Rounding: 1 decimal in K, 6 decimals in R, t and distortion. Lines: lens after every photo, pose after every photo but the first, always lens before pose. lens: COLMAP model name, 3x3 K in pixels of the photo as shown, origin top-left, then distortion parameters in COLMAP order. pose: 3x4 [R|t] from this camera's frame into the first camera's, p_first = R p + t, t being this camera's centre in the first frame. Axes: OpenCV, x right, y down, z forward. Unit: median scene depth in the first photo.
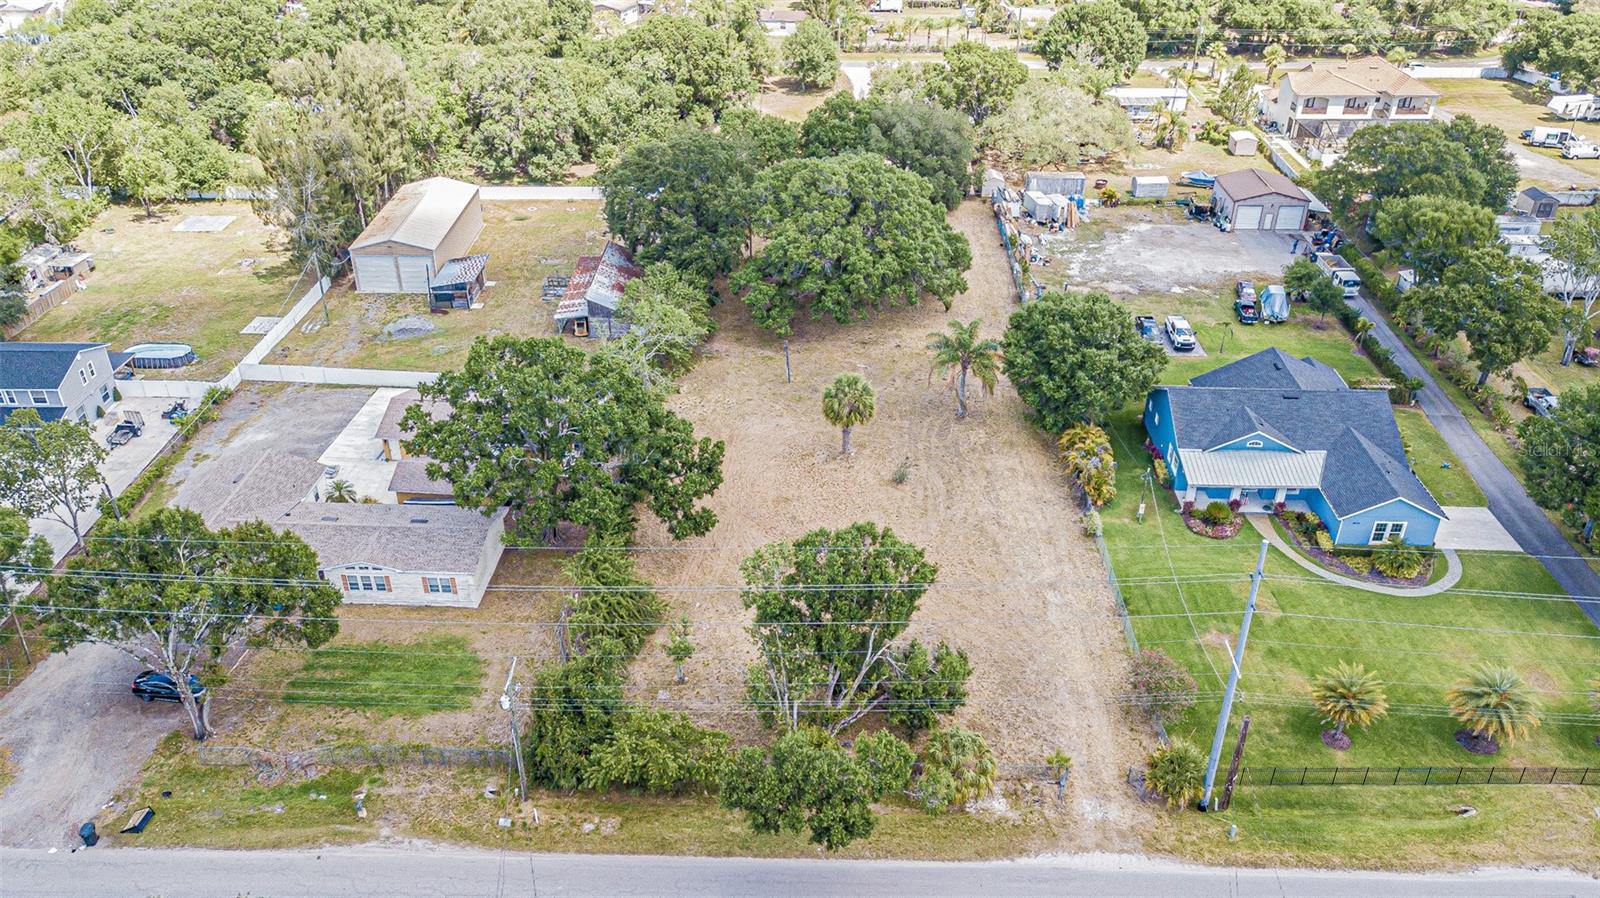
lens RADIAL K [[1232.5, 0, 800.0], [0, 1232.5, 449.0], [0, 0, 1]] dist [-0.004007, 0.061340]
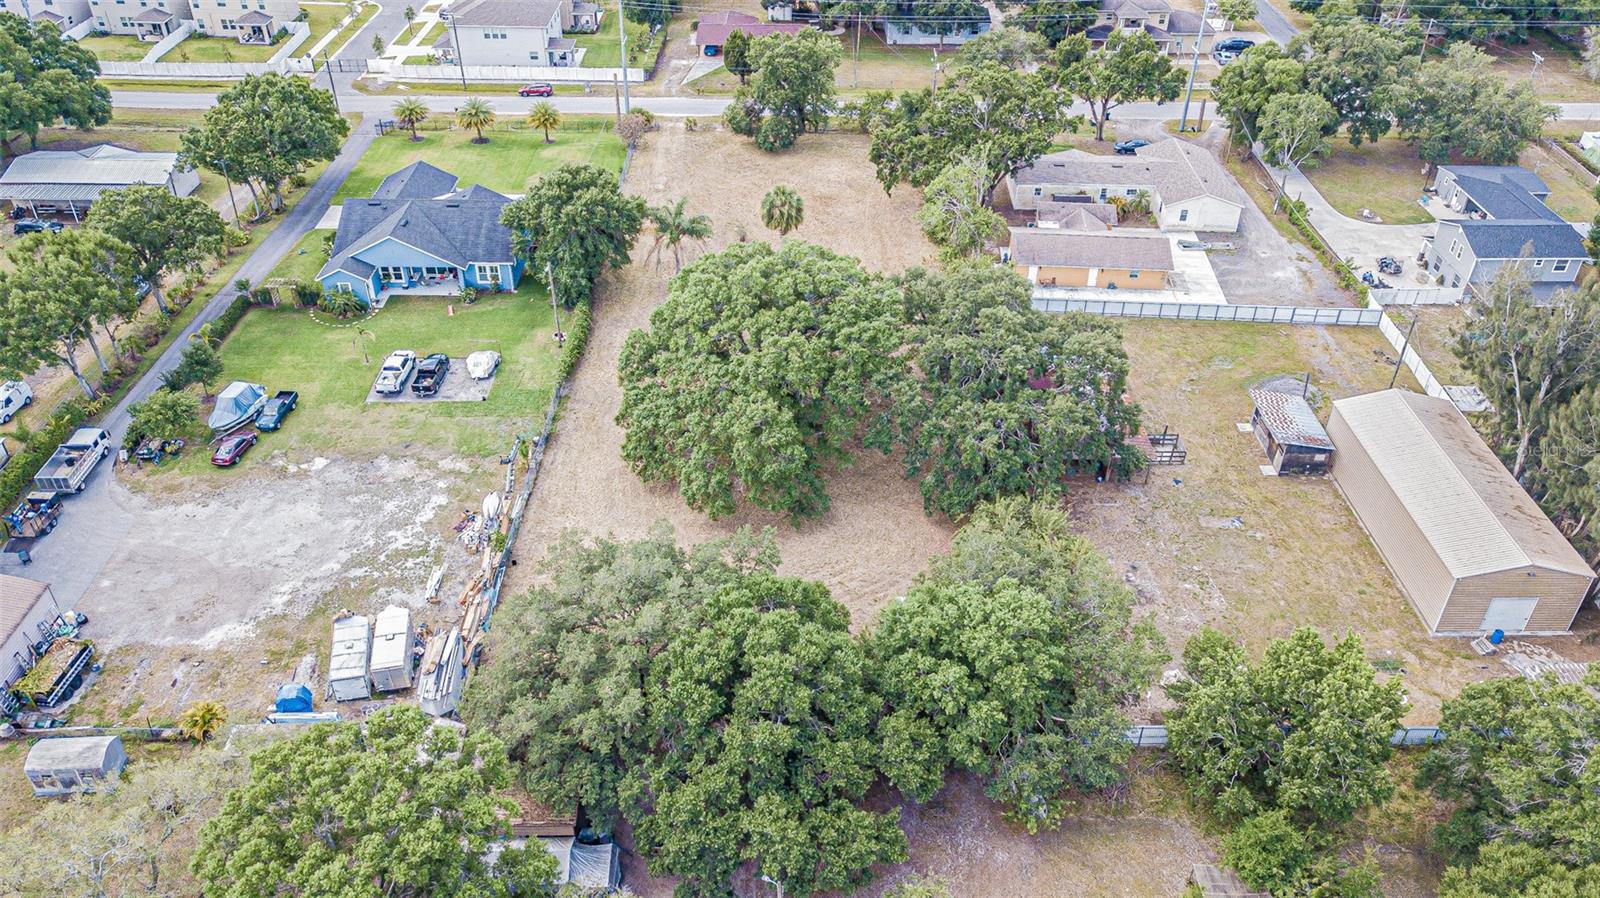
lens RADIAL K [[1219.1, 0, 800.0], [0, 1219.1, 449.0], [0, 0, 1]] dist [0.019196, 0.012528]
pose [[-0.999541, 0.004345, -0.029967, 0.068080], [-0.025658, 0.404027, 0.914387, -1.216298], [0.016080, 0.914737, -0.403730, 1.963058]]
